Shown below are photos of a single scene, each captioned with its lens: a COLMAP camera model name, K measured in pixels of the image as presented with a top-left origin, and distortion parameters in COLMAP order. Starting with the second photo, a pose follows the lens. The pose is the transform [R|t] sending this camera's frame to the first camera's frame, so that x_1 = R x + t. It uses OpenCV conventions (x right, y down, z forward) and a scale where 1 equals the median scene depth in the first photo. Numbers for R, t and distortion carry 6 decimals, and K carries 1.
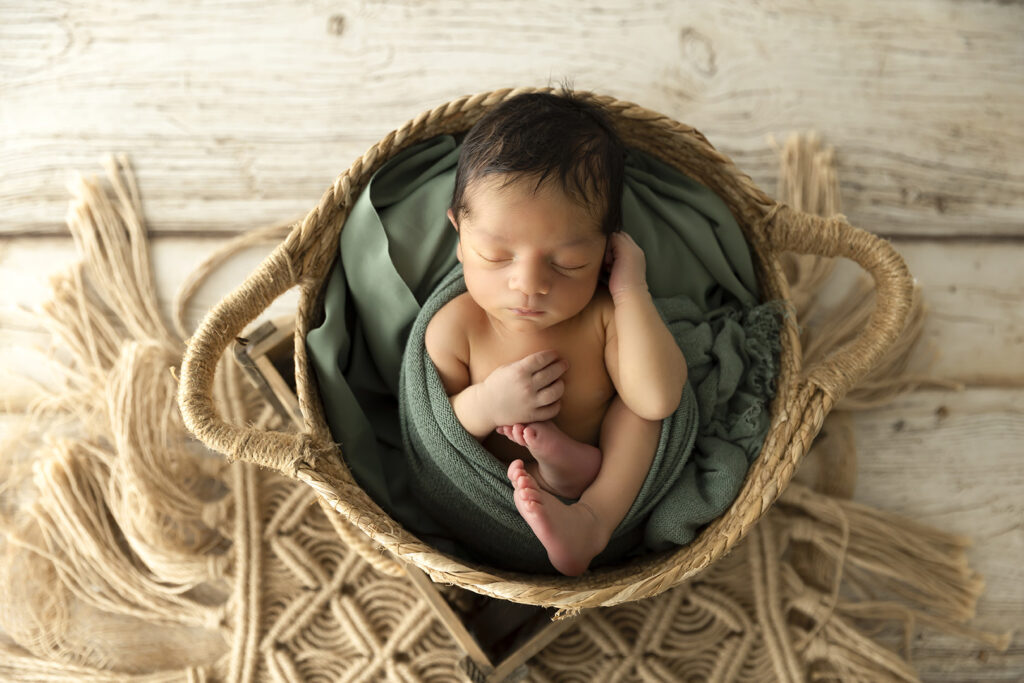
lens RADIAL K [[1264.6, 0, 512.3], [0, 1264.6, 343.5], [0, 0, 1]] dist [0.022604, 0.000000]
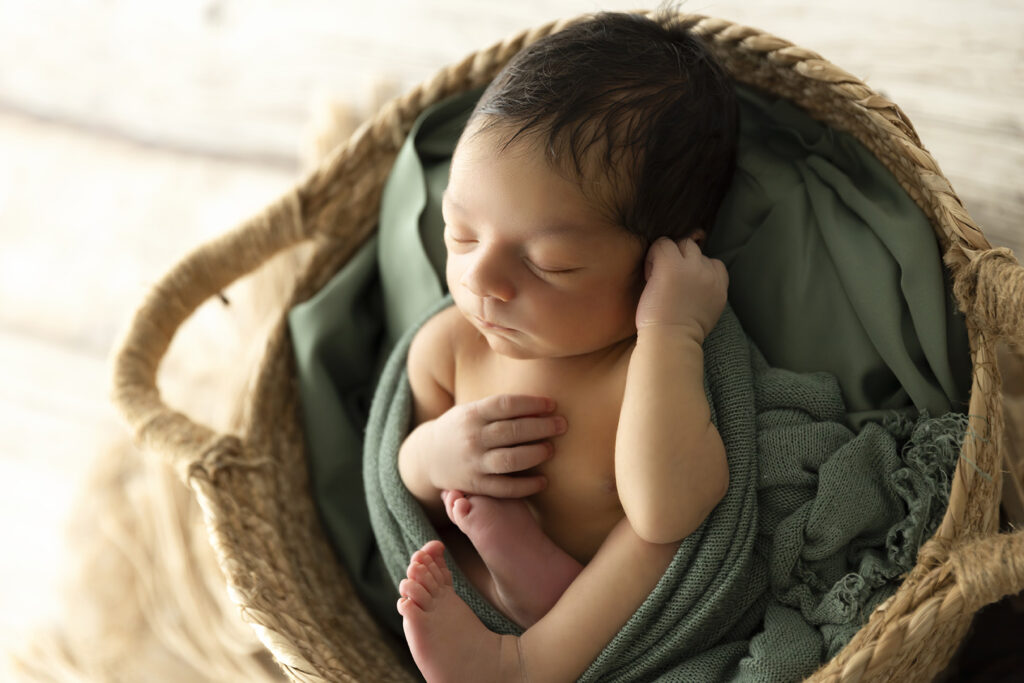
lens RADIAL K [[2015.5, 0, 511.1], [0, 2015.5, 337.1], [0, 0, 1]] dist [-0.025514, 0.000000]
pose [[0.784923, 0.190907, -0.589449, 0.502017], [-0.234757, 0.972051, 0.002214, -0.018971], [0.573397, 0.136639, 0.807803, 0.117225]]
